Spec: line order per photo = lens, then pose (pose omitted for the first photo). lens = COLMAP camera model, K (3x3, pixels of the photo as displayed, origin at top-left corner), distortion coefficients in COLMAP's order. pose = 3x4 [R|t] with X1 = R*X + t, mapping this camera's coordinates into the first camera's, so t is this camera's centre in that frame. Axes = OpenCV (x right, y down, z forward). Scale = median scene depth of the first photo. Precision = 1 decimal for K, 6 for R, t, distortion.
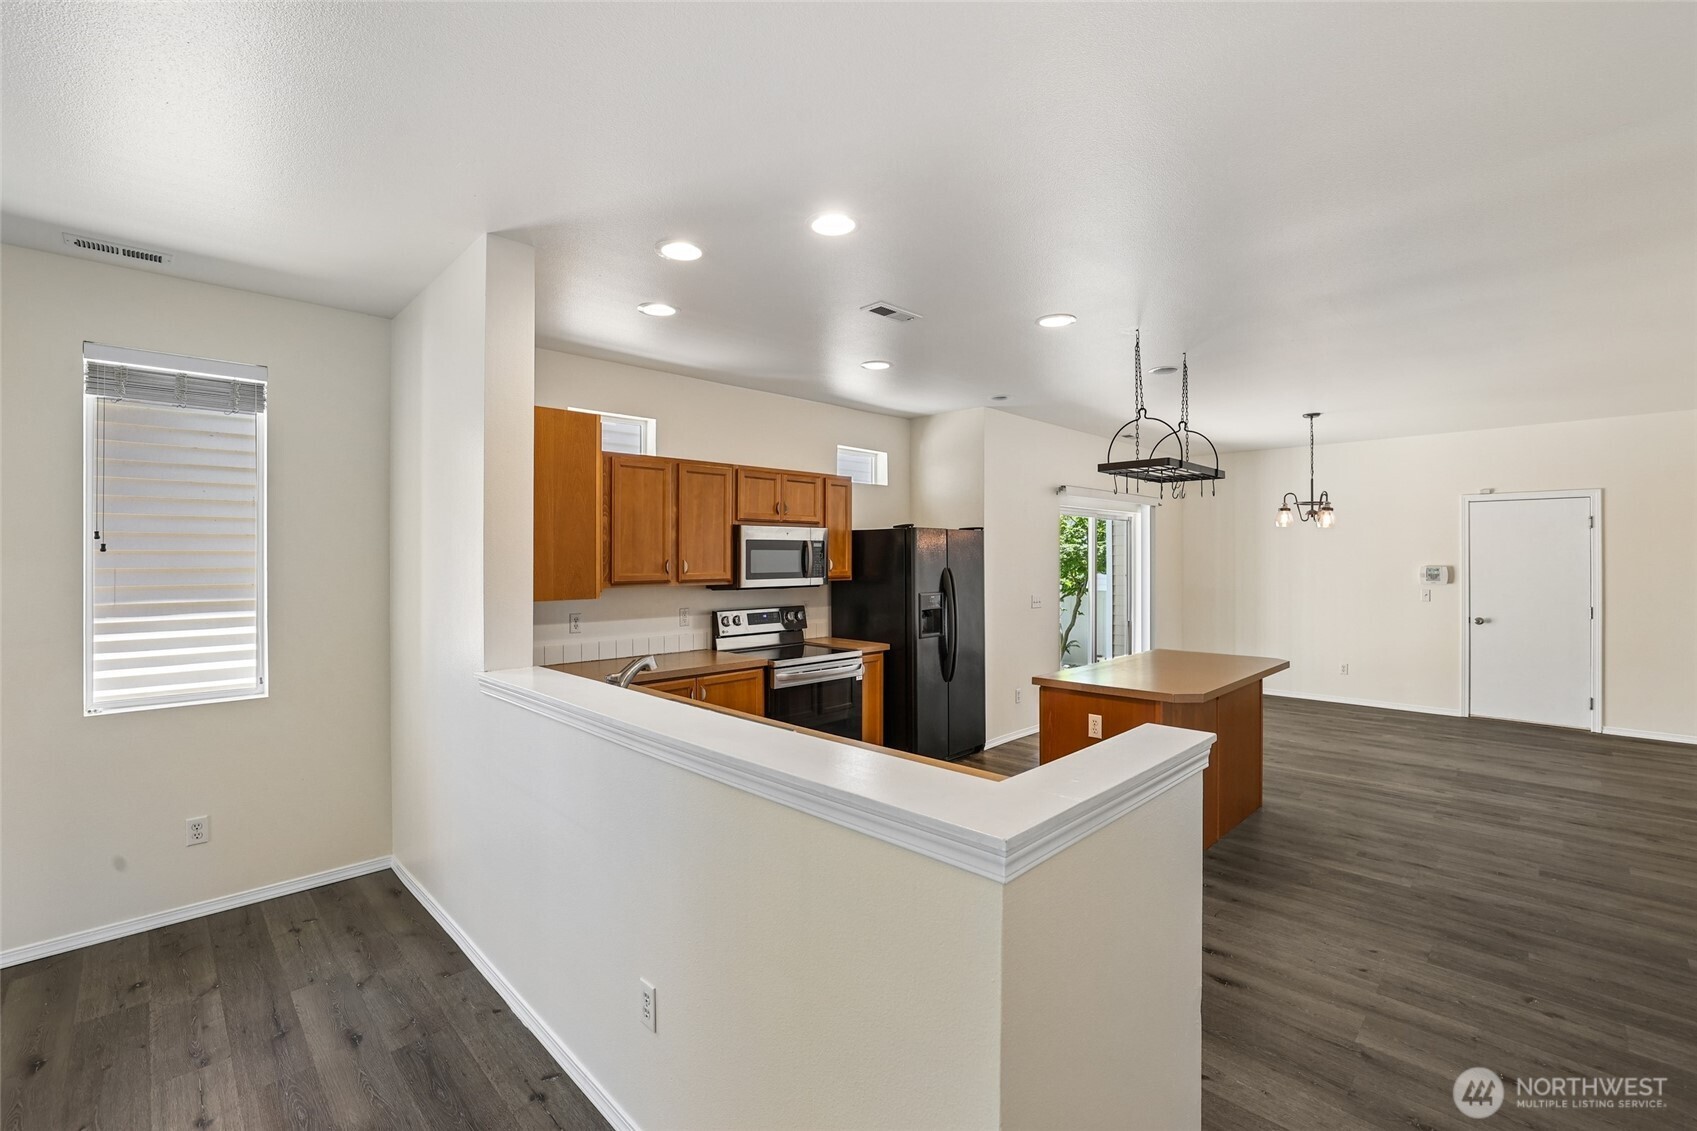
lens RADIAL K [[734.7, 0, 846.5], [0, 734.7, 554.4], [0, 0, 1]] dist [-0.044340, 0.014679]
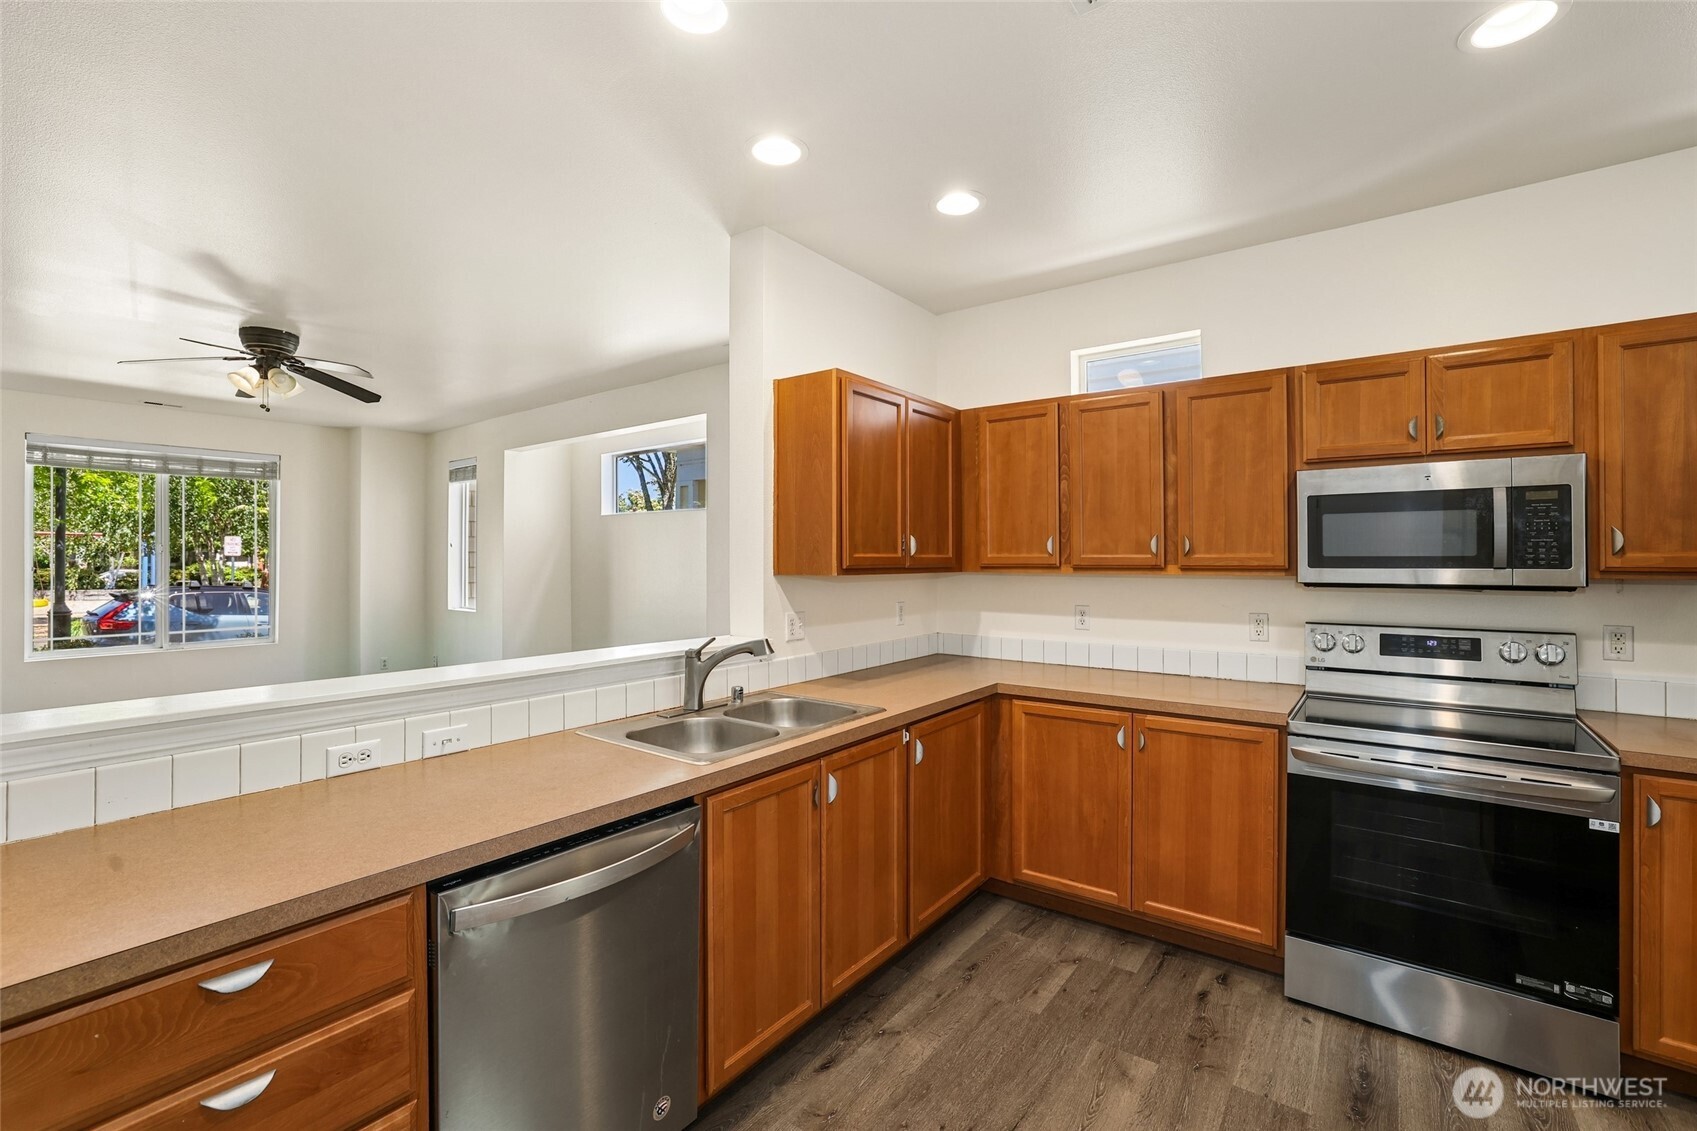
lens RADIAL K [[734.7, 0, 846.5], [0, 734.7, 554.4], [0, 0, 1]] dist [-0.044340, 0.014679]
pose [[0.139883, -0.004313, -0.990159, 0.348713], [0.003740, 0.999986, -0.003828, 0.024415], [0.990161, -0.003168, 0.139897, 0.568088]]
